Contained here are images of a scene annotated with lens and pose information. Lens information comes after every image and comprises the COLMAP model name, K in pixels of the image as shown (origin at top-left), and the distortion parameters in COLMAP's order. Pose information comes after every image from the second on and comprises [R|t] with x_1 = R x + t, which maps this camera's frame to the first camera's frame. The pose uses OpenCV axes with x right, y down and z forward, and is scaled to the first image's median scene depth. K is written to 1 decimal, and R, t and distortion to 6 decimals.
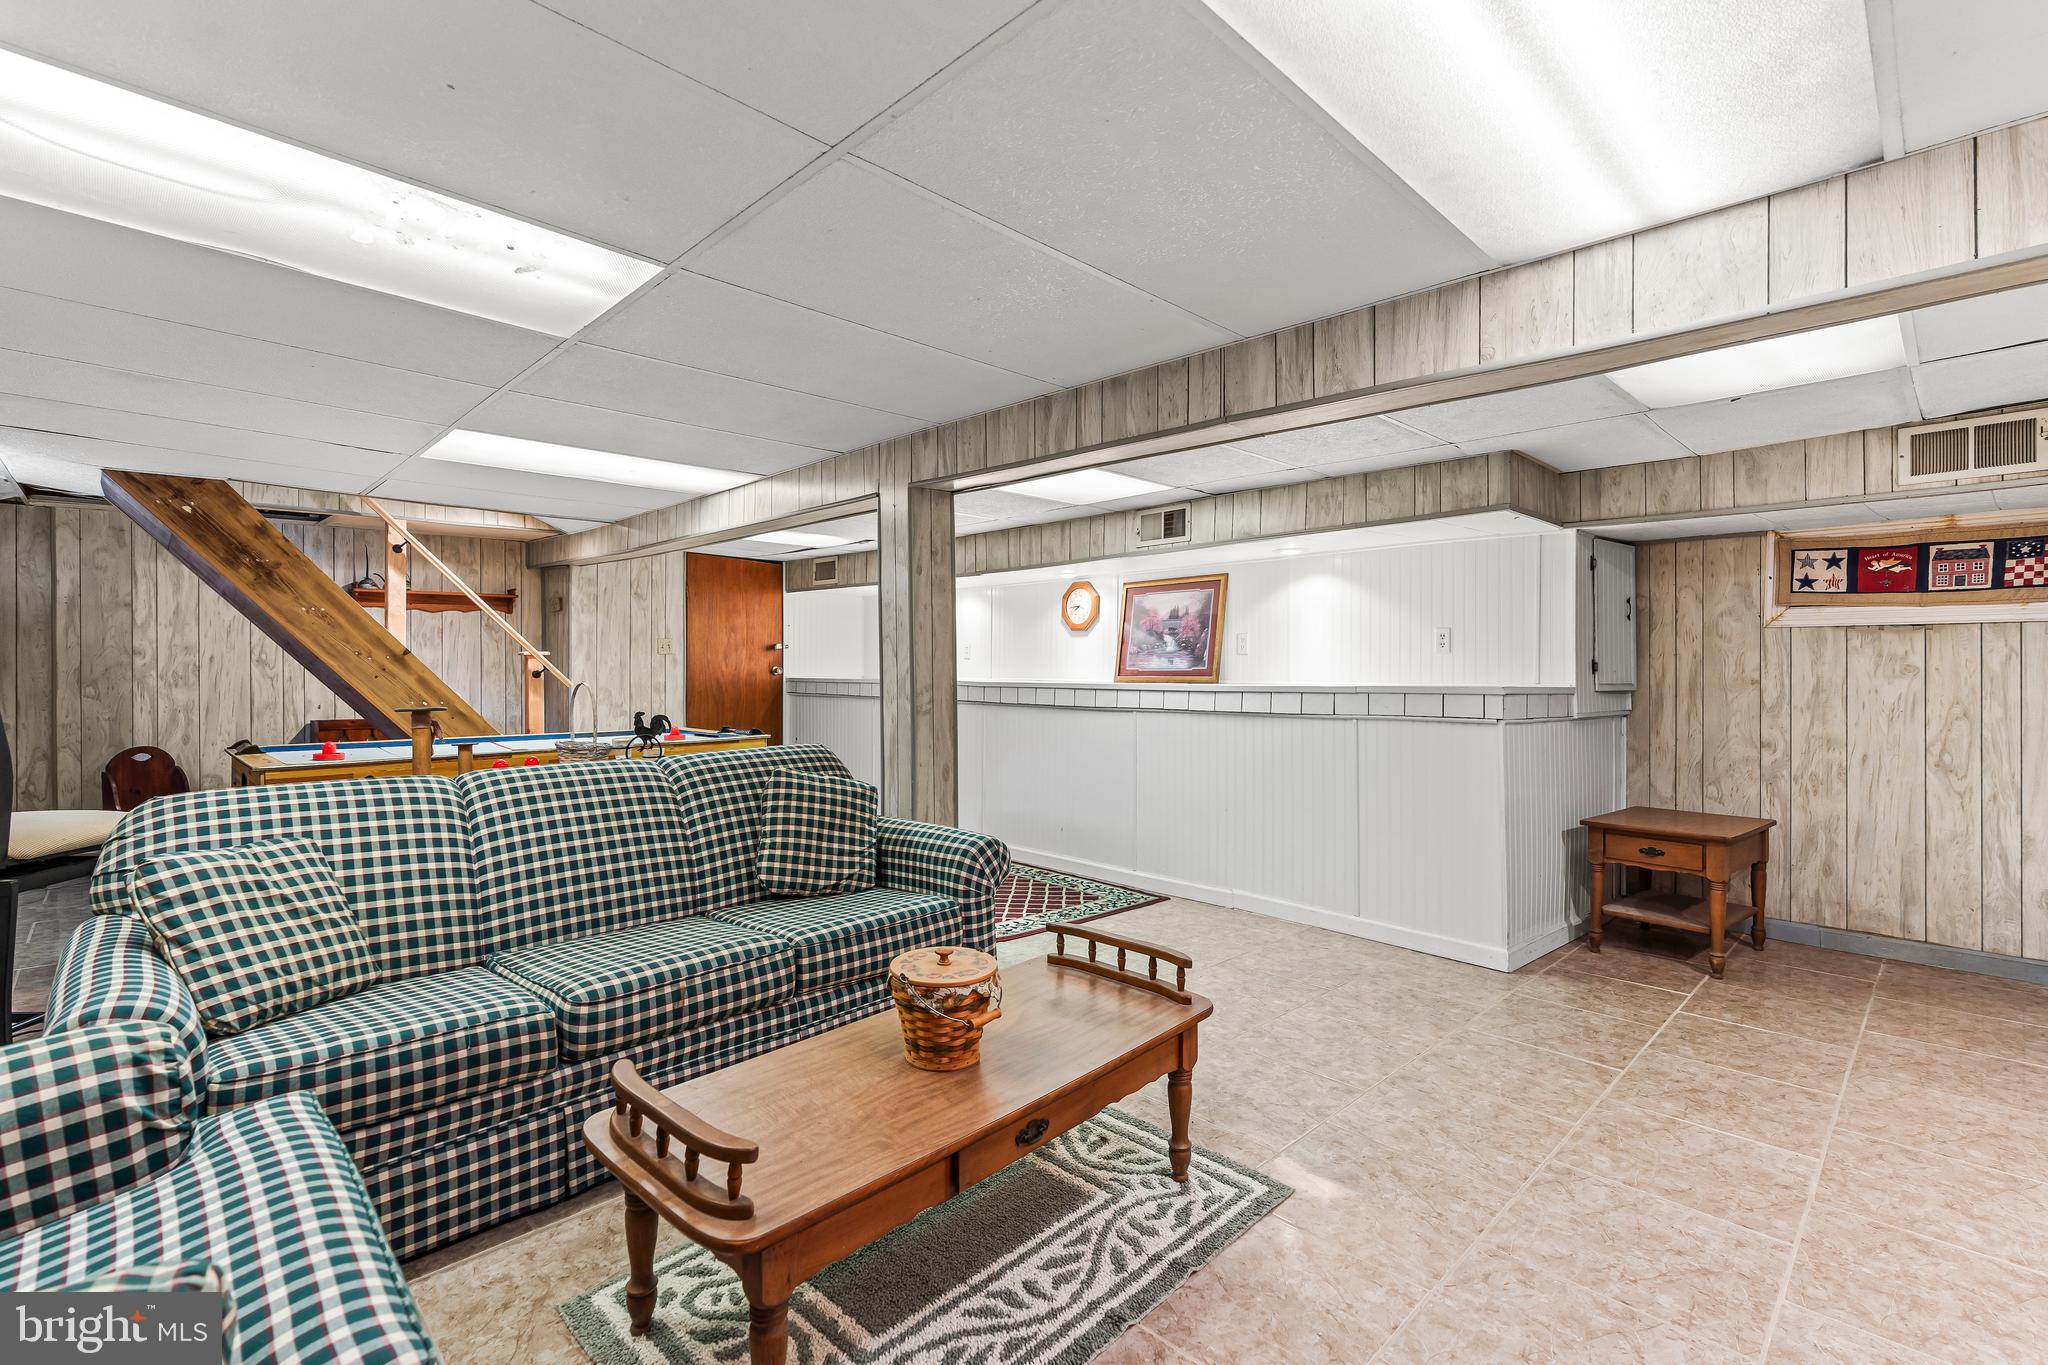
lens RADIAL K [[941.7, 0, 1028.0], [0, 941.7, 666.3], [0, 0, 1]] dist [-0.005959, 0.000513]
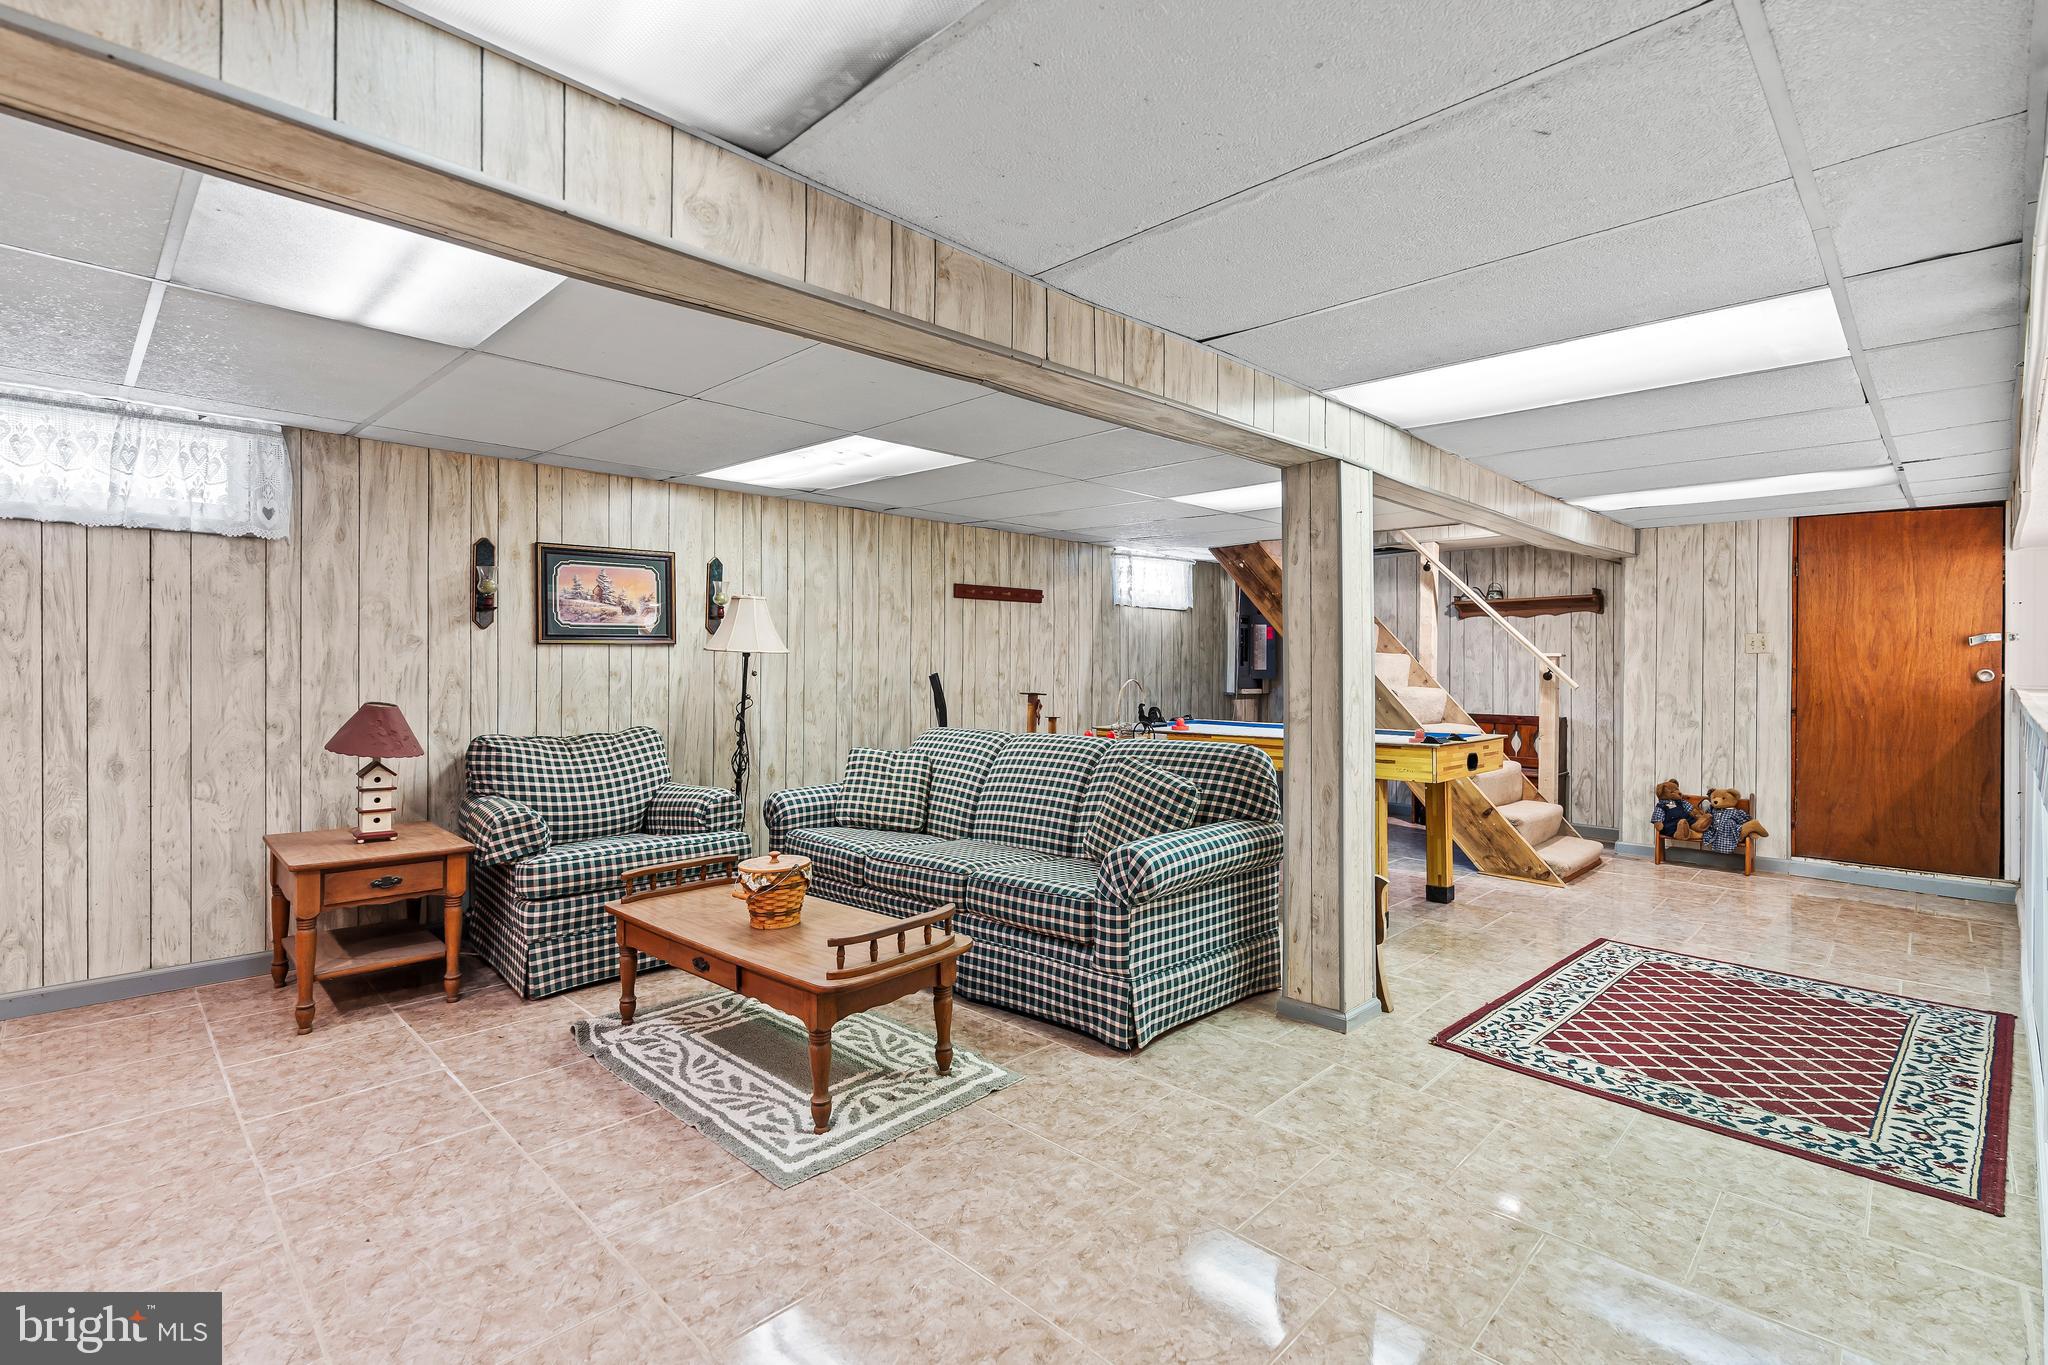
lens RADIAL K [[941.7, 0, 1024.6], [0, 941.7, 674.7], [0, 0, 1]] dist [-0.005959, 0.000513]
pose [[0.015153, 0.008783, -0.999847, 0.748558], [-0.002263, 0.999959, 0.008750, -0.000935], [0.999883, 0.002130, 0.015172, 0.721820]]
